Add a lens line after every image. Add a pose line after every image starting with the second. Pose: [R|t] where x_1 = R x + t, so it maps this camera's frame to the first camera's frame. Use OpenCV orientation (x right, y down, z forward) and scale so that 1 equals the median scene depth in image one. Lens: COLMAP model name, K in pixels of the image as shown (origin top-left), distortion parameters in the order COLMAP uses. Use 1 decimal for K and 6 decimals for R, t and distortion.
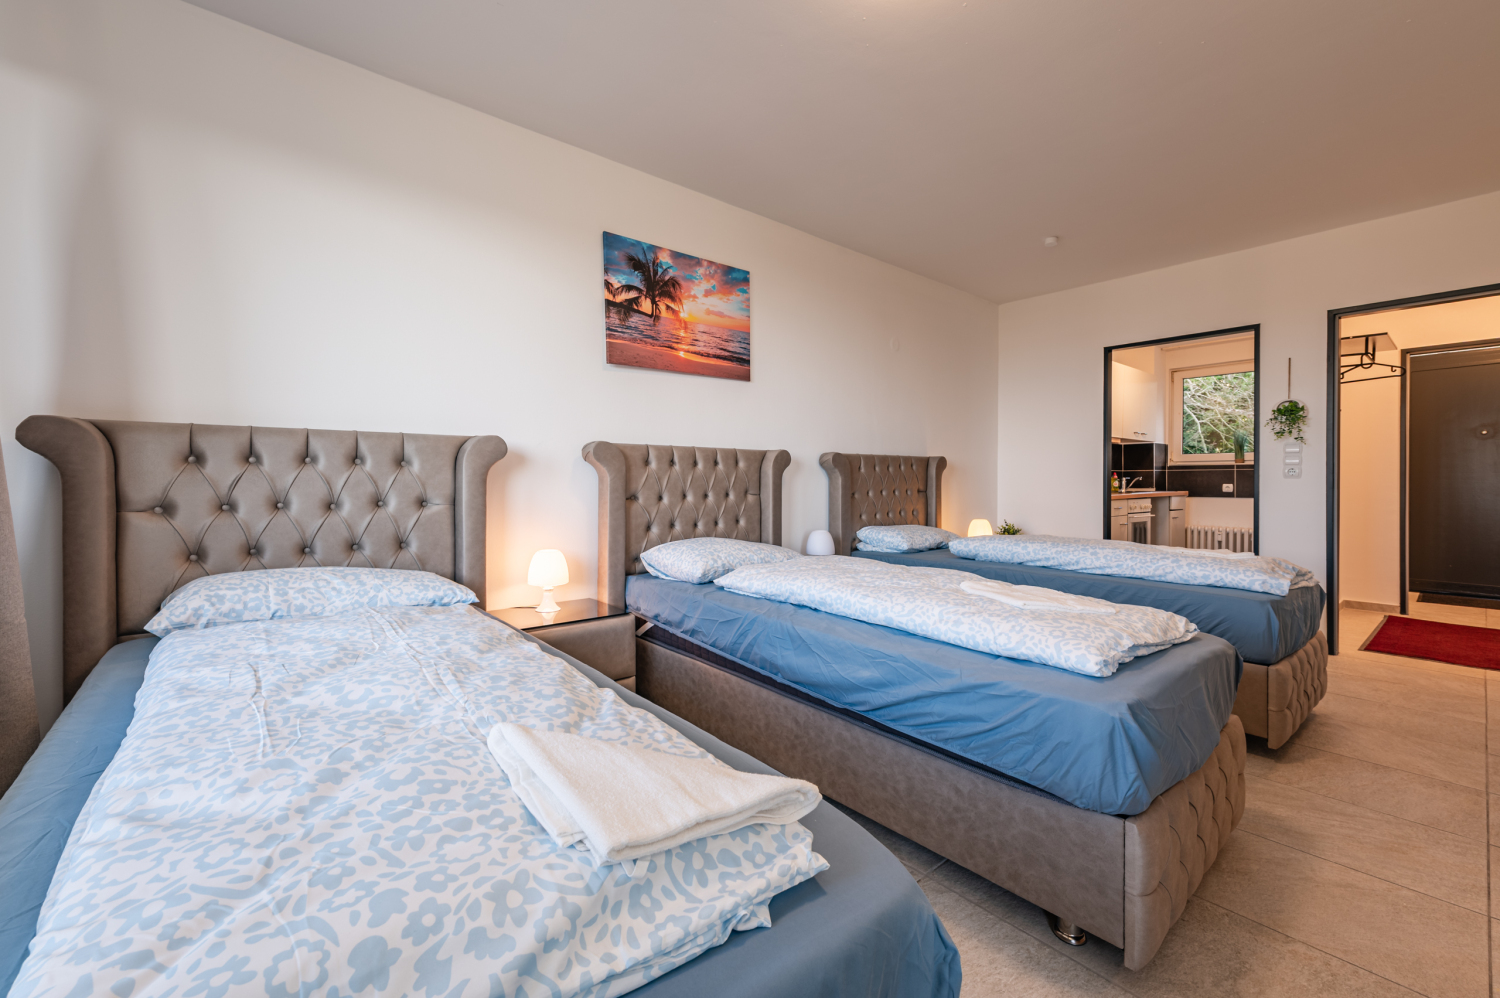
lens RADIAL K [[605.9, 0, 703.9], [0, 605.9, 484.5], [0, 0, 1]] dist [0.000145, 0.000045]
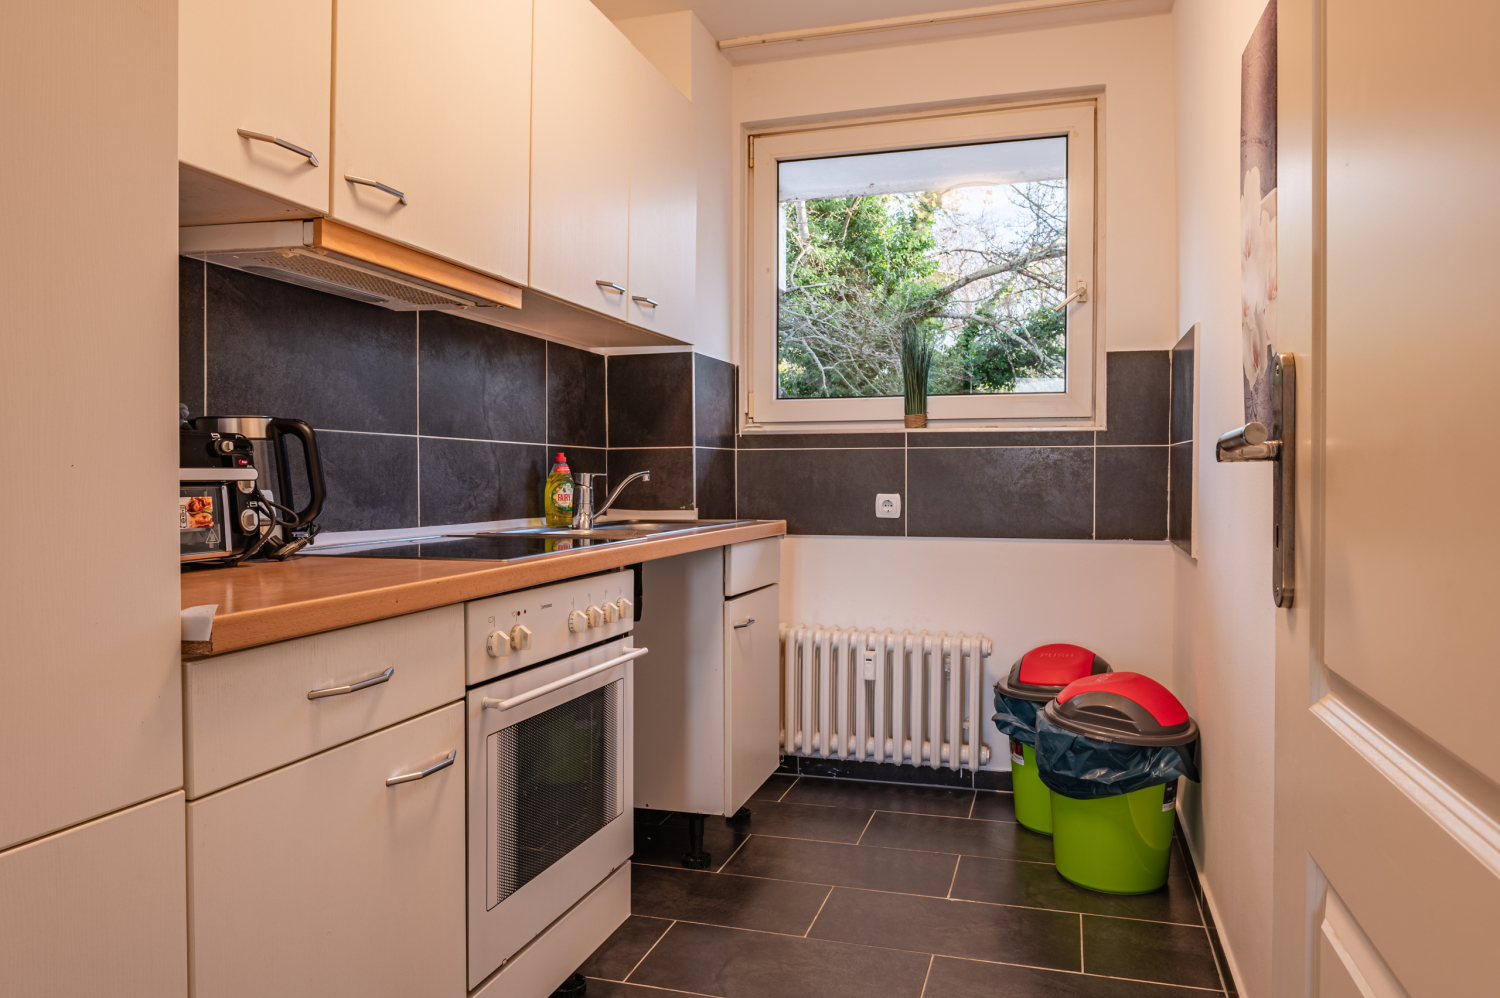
lens RADIAL K [[1035.2, 0, 750.0], [0, 1035.2, 499.0], [0, 0, 1]] dist [0.002908, -0.000964]
pose [[0.819552, -0.010563, 0.572907, 0.495152], [0.003022, 0.999896, 0.014111, -0.005892], [-0.572997, -0.009833, 0.819499, 0.597609]]
